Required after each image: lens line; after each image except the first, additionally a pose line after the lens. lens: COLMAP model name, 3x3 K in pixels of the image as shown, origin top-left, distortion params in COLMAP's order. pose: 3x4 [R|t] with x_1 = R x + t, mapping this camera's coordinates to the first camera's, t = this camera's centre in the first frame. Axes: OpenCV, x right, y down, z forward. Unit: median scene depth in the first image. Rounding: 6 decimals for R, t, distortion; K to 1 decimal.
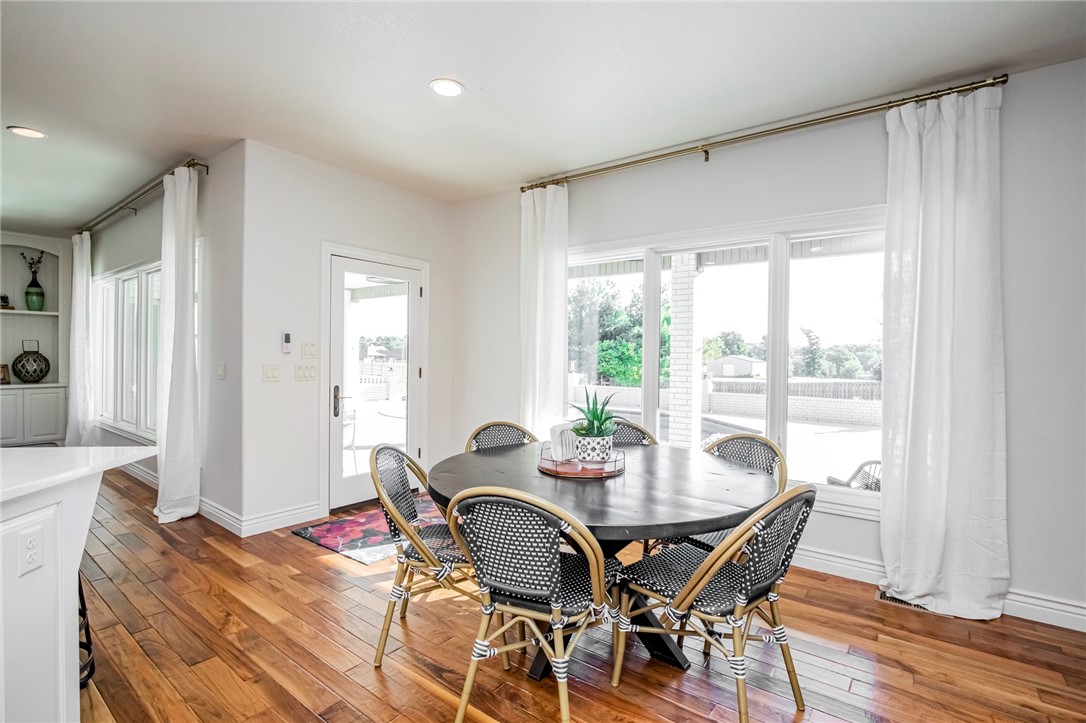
lens RADIAL K [[497.0, 0, 541.3], [0, 497.0, 357.6], [0, 0, 1]] dist [0.004814, 0.000264]
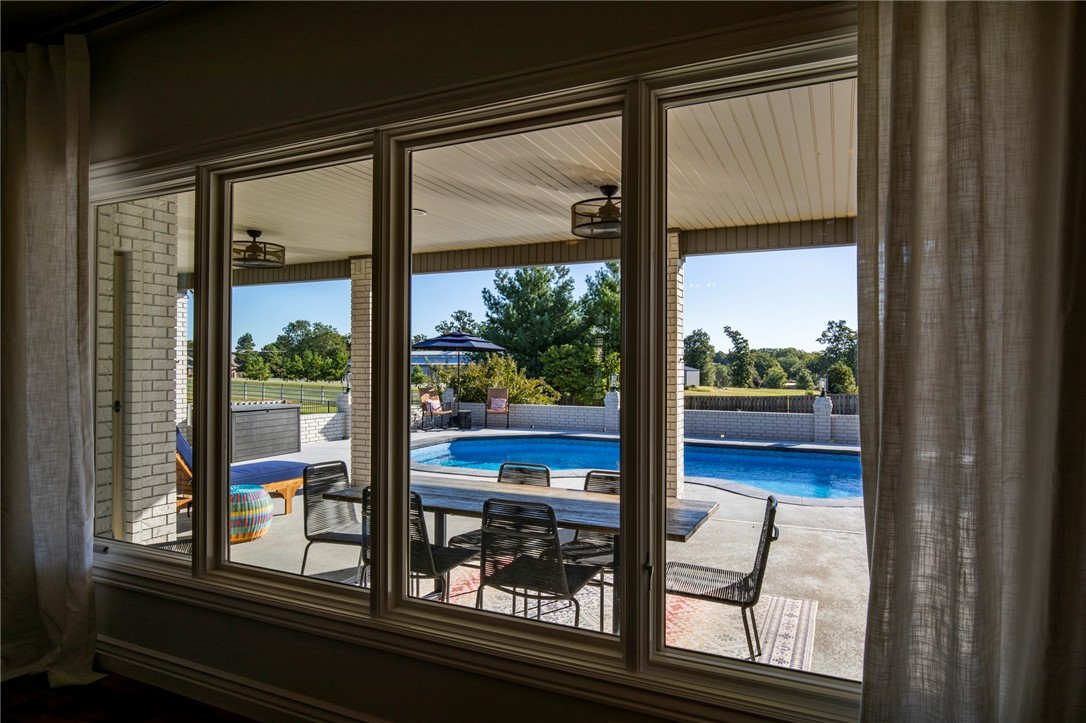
lens RADIAL K [[625.9, 0, 544.3], [0, 625.9, 363.1], [0, 0, 1]] dist [-0.007795, -0.000770]
pose [[0.976737, -0.010084, 0.214204, -0.101349], [0.011568, 0.999917, -0.005676, -0.002149], [-0.214128, 0.008022, 0.976773, 0.074468]]
